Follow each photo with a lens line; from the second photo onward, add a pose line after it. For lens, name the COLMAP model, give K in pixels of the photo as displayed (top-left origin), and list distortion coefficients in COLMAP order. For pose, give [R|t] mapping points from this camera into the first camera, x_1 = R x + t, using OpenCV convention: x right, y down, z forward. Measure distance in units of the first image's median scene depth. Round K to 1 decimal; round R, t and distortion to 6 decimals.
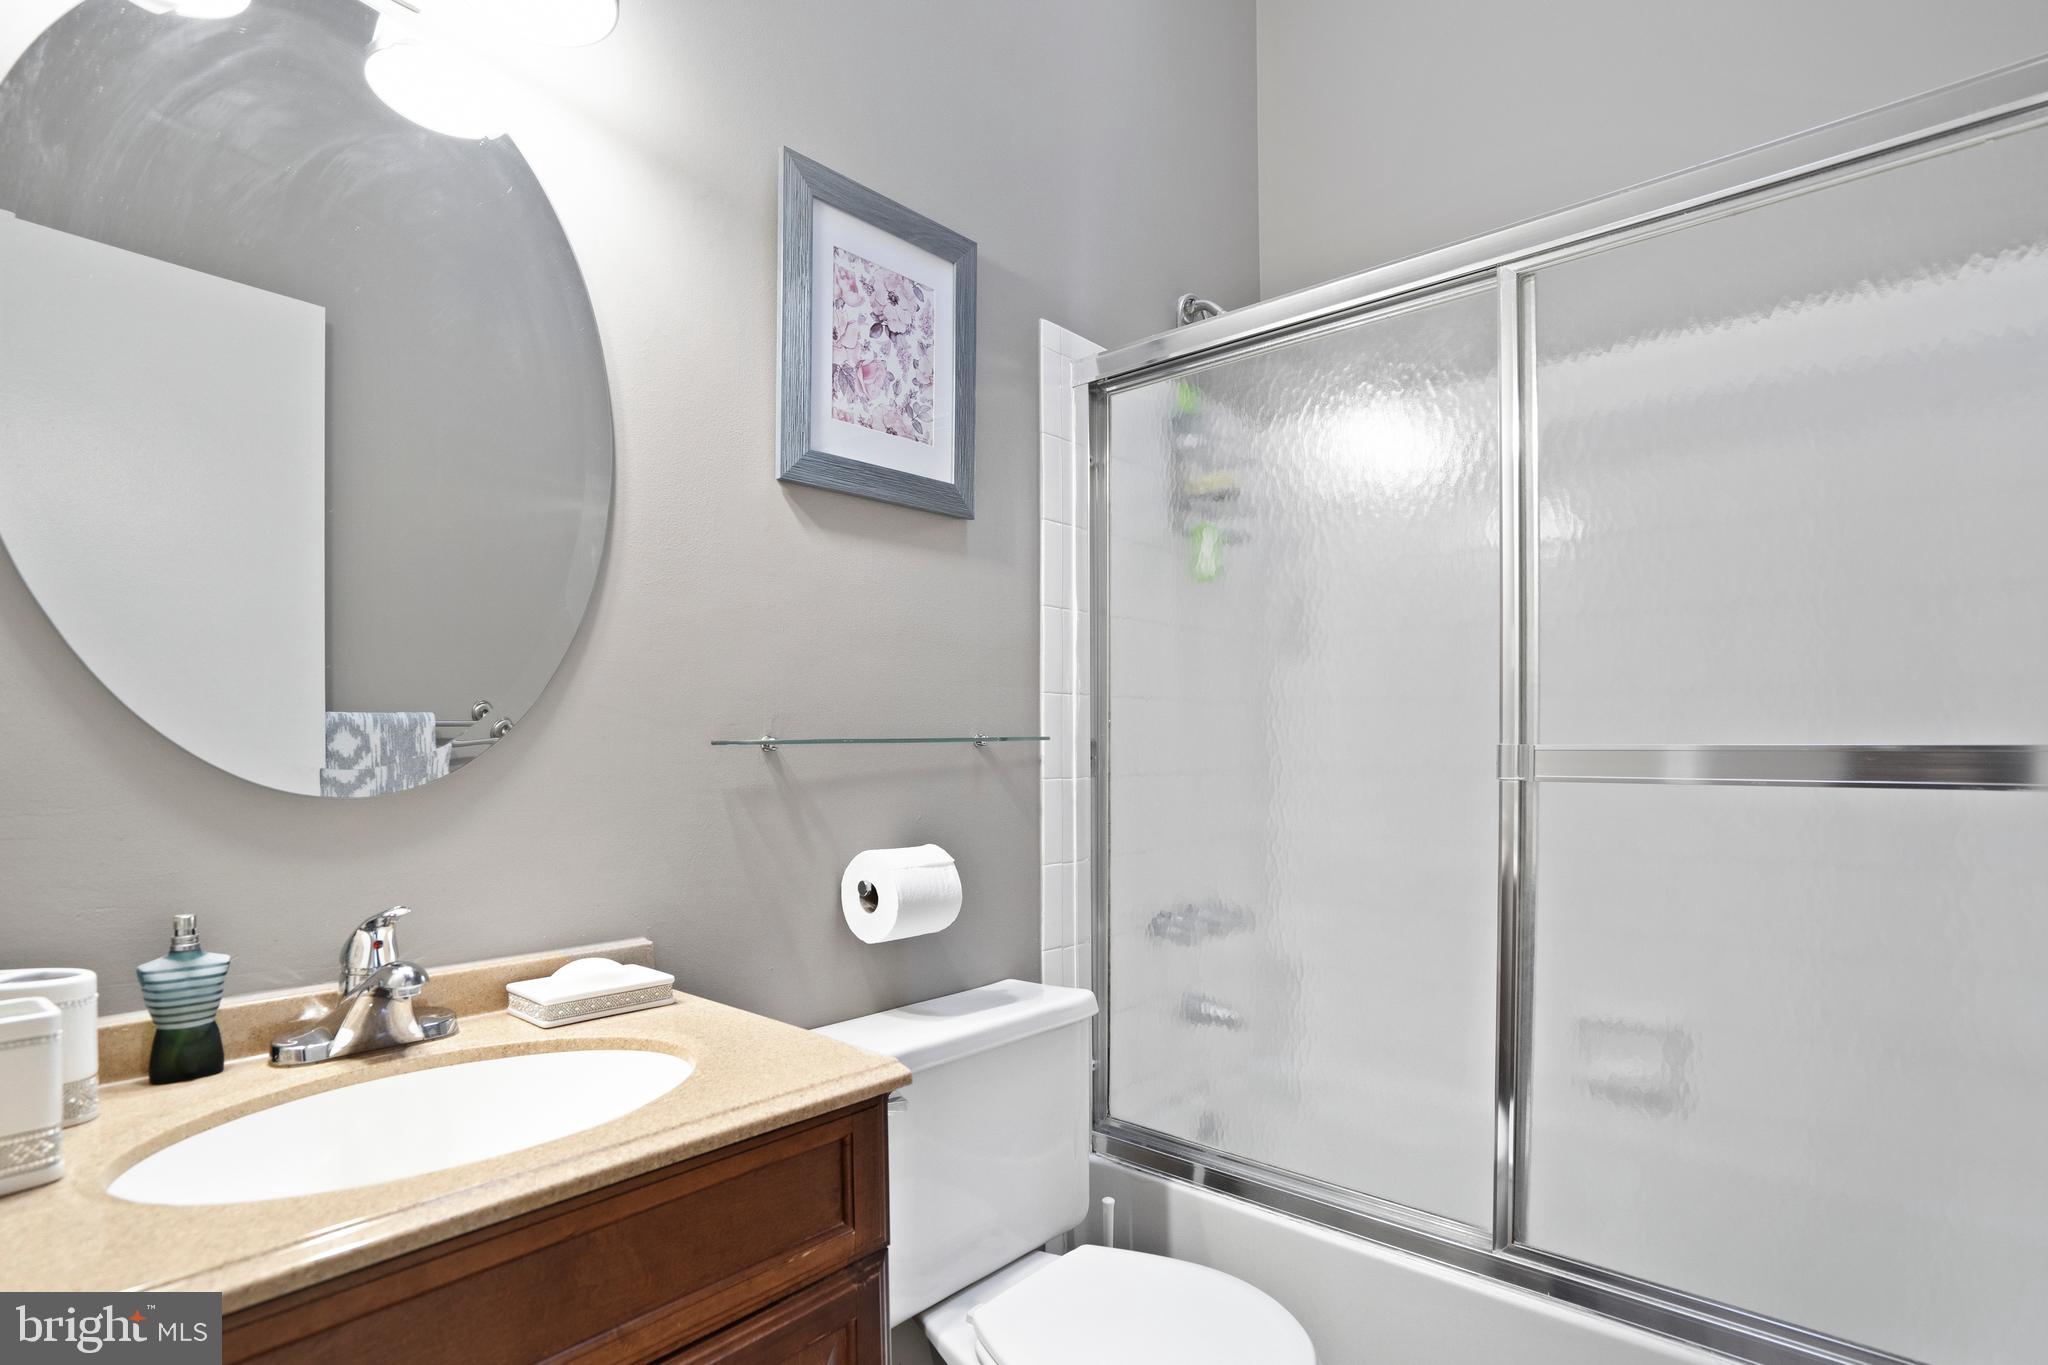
lens RADIAL K [[1004.9, 0, 1024.0], [0, 1004.9, 682.5], [0, 0, 1]] dist [-0.043440, 0.019929]
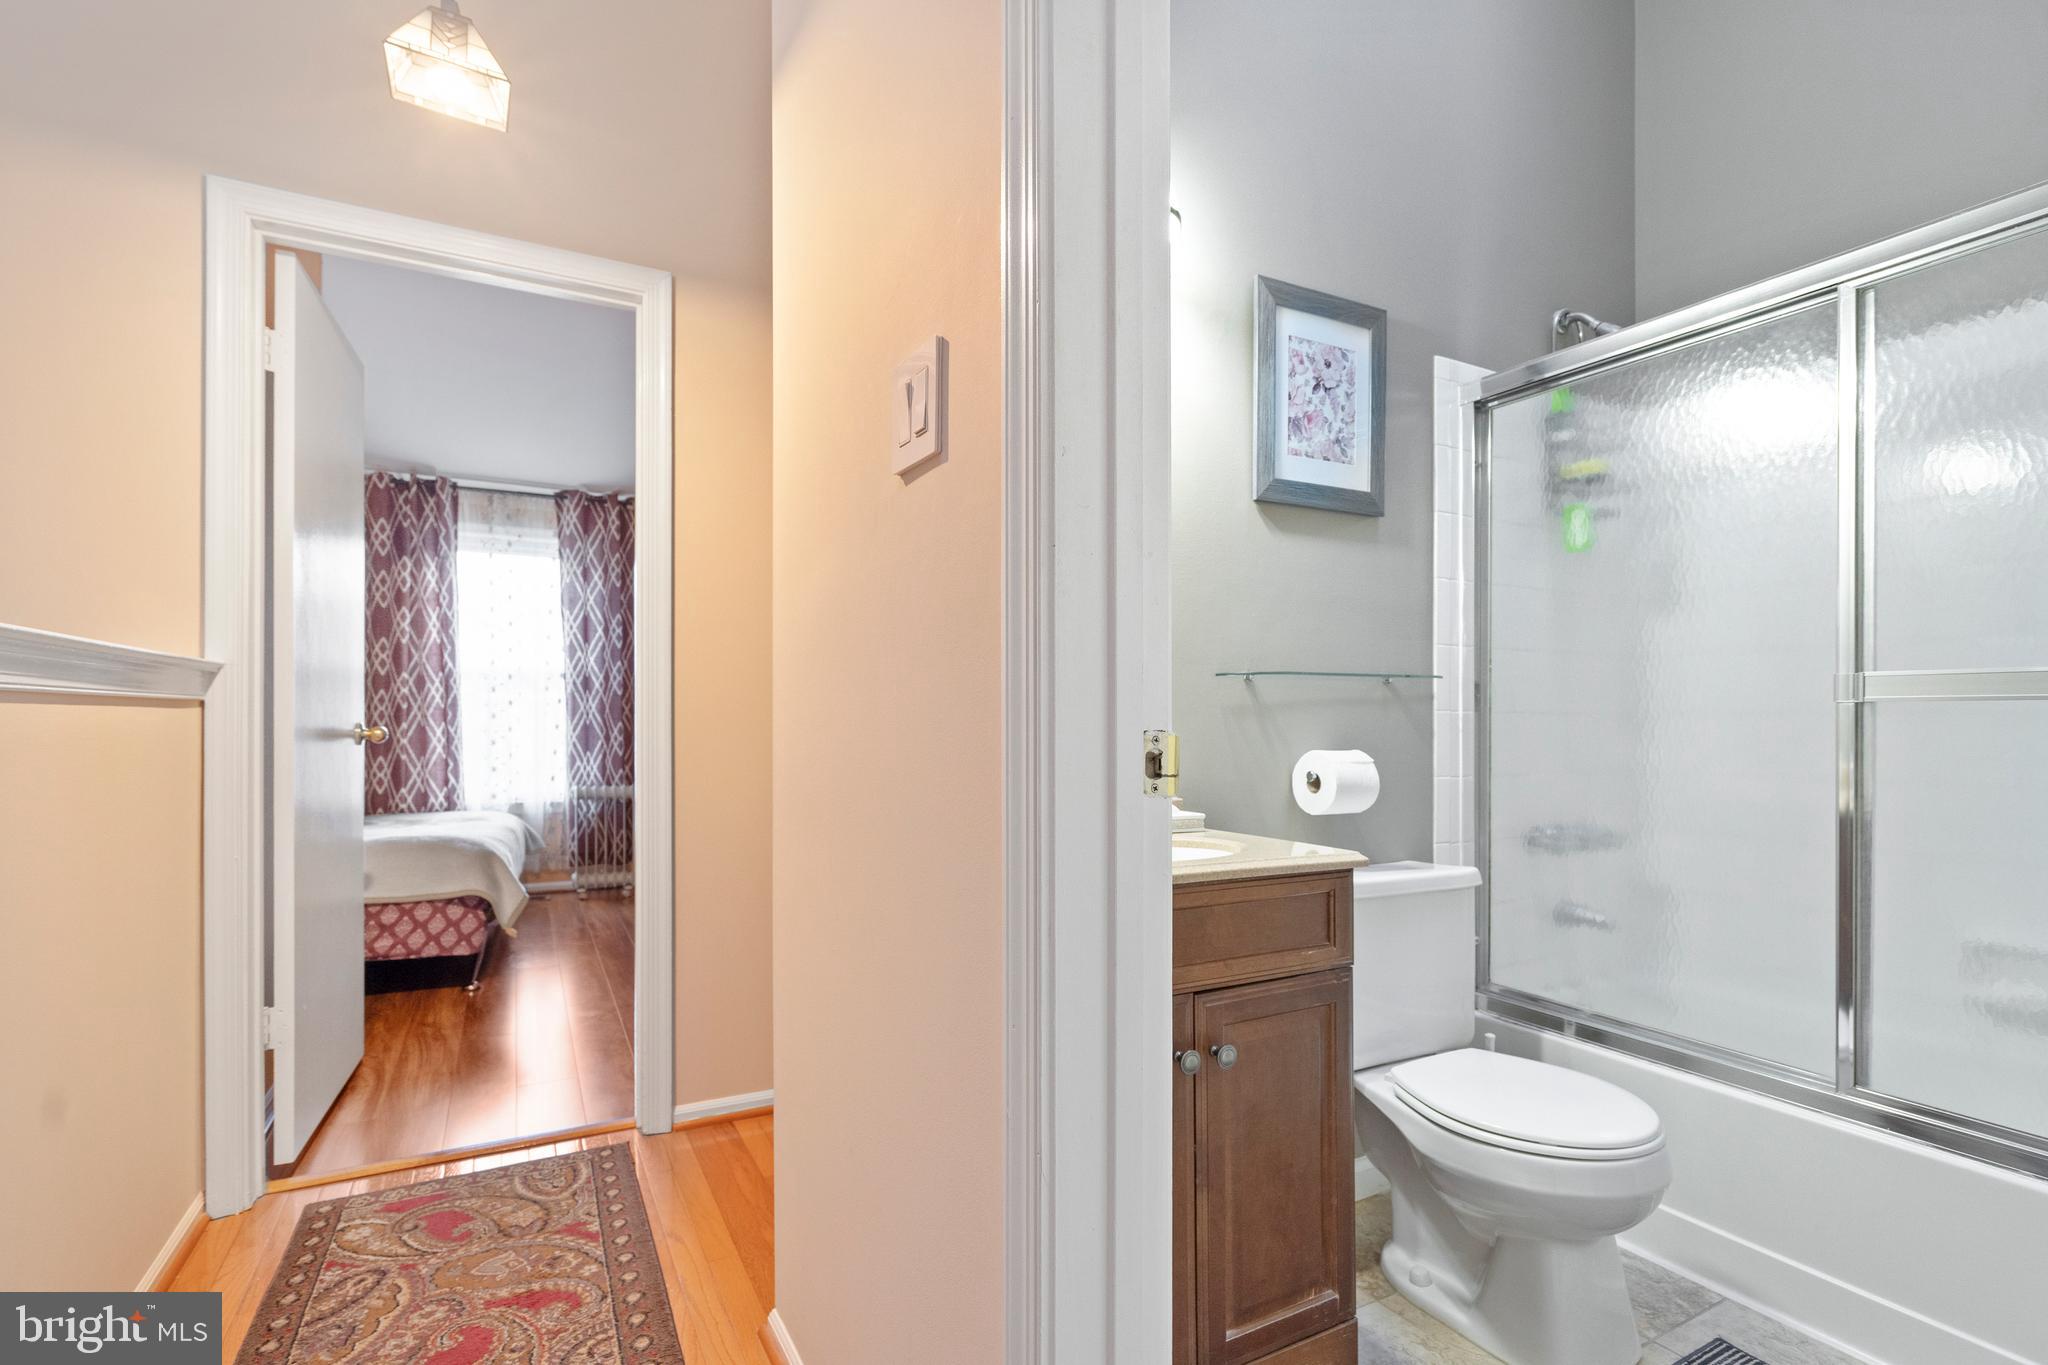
lens RADIAL K [[969.1, 0, 1069.2], [0, 969.1, 701.2], [0, 0, 1]] dist [0.003864, 0.000606]
pose [[0.950478, -0.002181, -0.310783, -0.048902], [0.015067, 0.999123, 0.039066, 0.031574], [0.310425, -0.041814, 0.949678, -0.405810]]
